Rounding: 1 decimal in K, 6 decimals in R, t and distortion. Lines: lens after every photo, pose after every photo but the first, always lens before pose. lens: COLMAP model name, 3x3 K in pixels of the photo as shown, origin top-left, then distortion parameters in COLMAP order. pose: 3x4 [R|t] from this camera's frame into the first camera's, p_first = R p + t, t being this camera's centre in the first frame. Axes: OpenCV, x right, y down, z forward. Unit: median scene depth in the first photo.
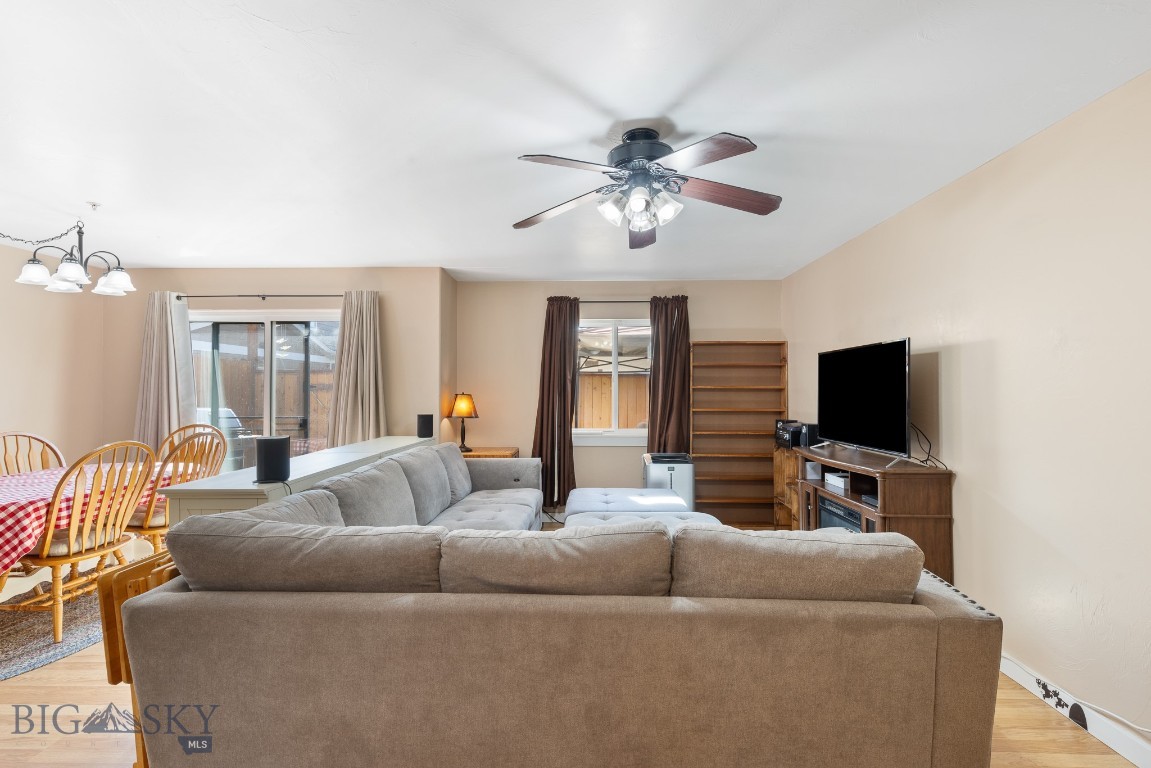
lens RADIAL K [[514.2, 0, 579.6], [0, 514.2, 384.7], [0, 0, 1]] dist [-0.034248, 0.017341]
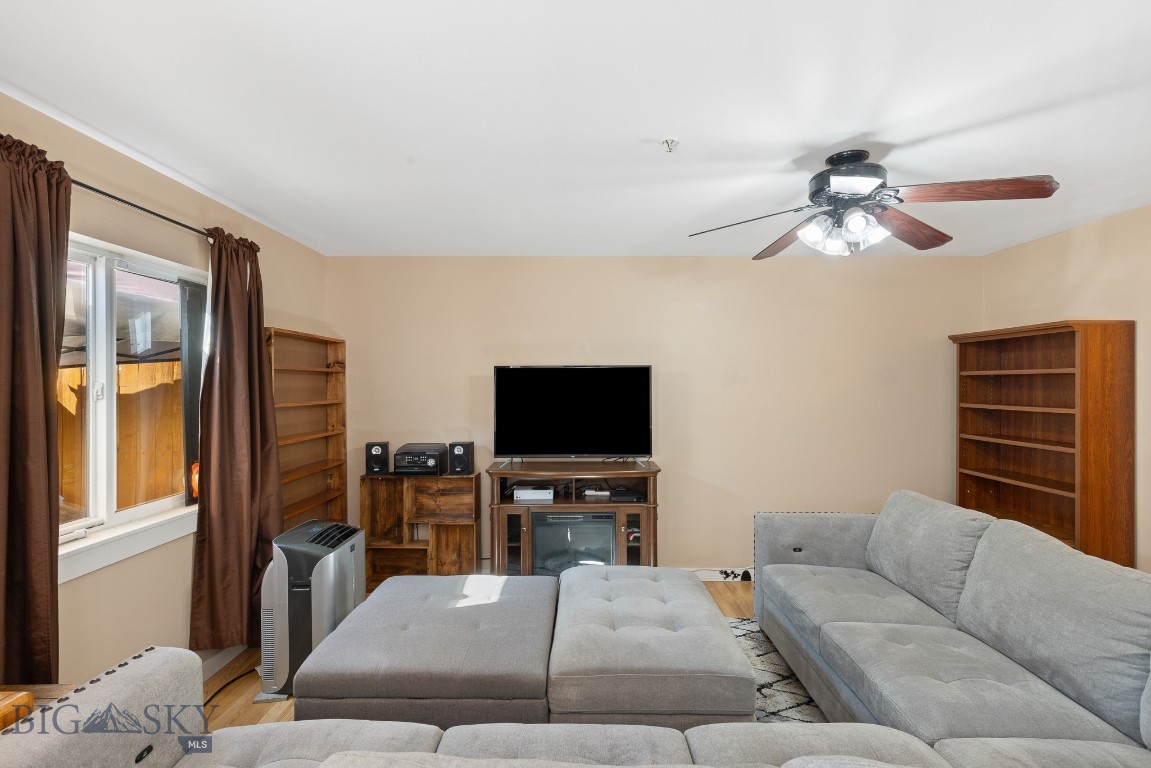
lens RADIAL K [[517.6, 0, 577.2], [0, 517.6, 384.9], [0, 0, 1]] dist [0.009815, -0.001050]
pose [[-0.018915, -0.005500, 0.999806, -0.434527], [-0.010442, 0.999931, 0.005303, -0.030264], [-0.999767, -0.010340, -0.018972, 0.775607]]
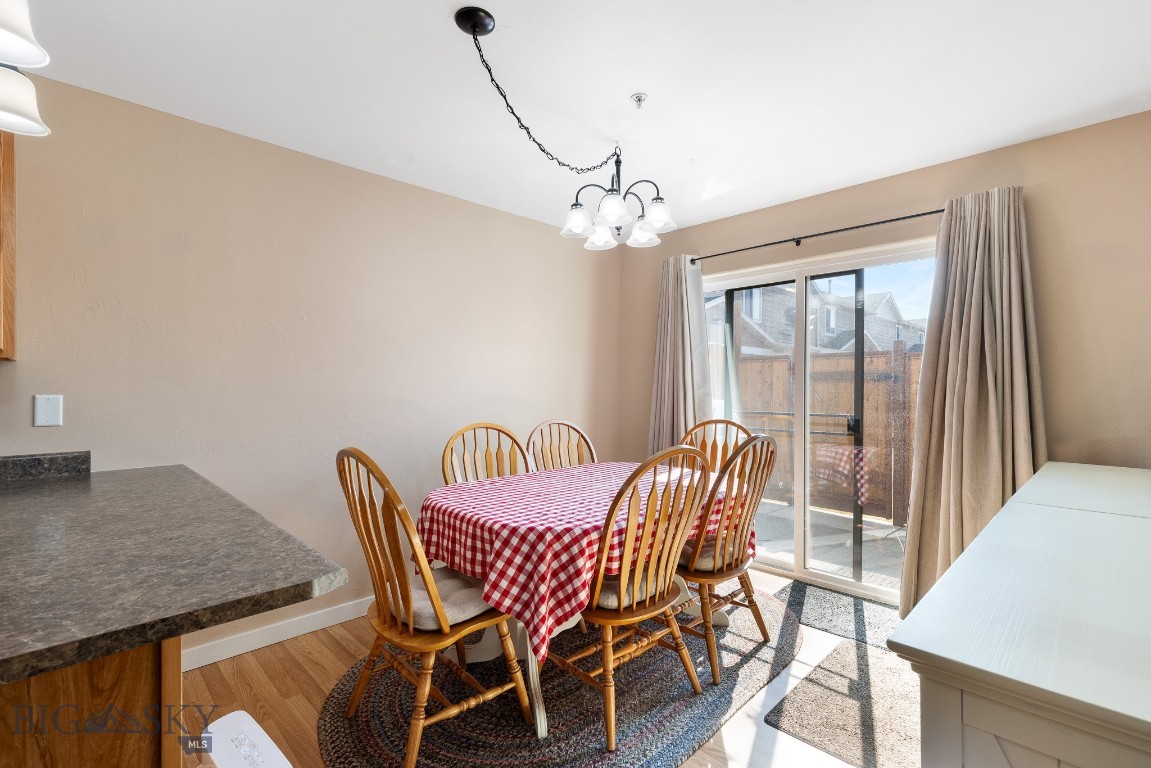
lens RADIAL K [[517.6, 0, 577.2], [0, 517.6, 384.9], [0, 0, 1]] dist [0.009815, -0.001050]
pose [[0.709090, 0.001171, -0.705117, -0.353489], [0.002404, 0.999989, 0.004078, 0.021837], [0.705114, -0.004587, 0.709079, 0.296451]]
